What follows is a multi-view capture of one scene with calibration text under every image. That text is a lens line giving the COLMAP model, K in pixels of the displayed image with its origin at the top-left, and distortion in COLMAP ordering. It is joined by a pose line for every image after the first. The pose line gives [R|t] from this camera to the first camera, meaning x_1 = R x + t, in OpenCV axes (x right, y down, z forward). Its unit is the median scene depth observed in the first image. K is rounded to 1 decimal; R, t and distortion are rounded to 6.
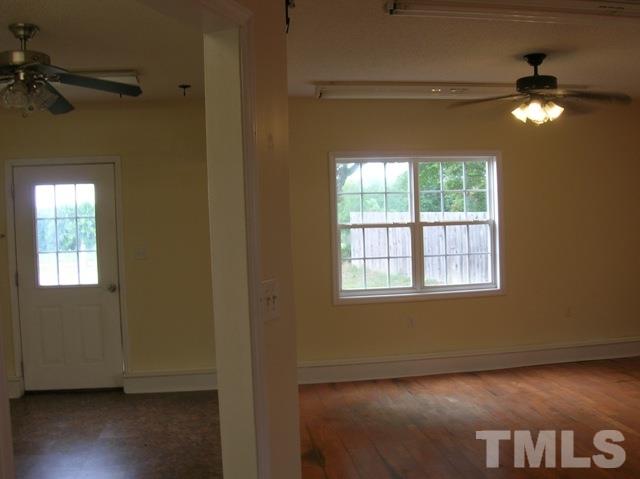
lens RADIAL K [[662.2, 0, 320.0], [0, 662.2, 239.5], [0, 0, 1]] dist [-0.150879, 0.009303]
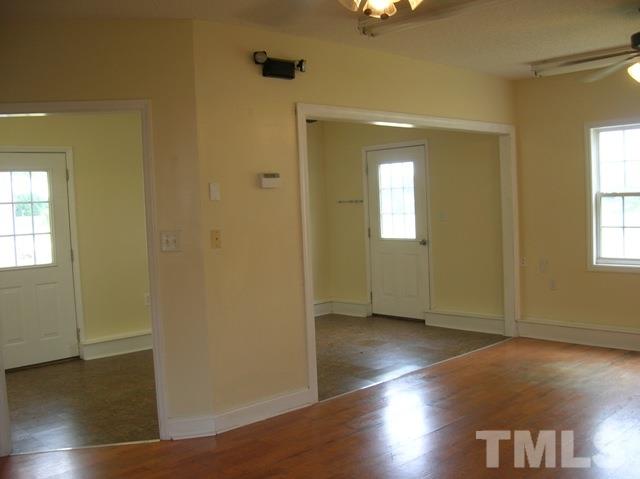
lens RADIAL K [[657.6, 0, 320.0], [0, 657.6, 239.5], [0, 0, 1]] dist [-0.006616, -0.007541]
pose [[0.607970, 0.054724, -0.792072, 0.591587], [-0.002558, 0.997752, 0.066971, -0.018263], [0.793956, -0.038690, 0.606743, 0.046891]]
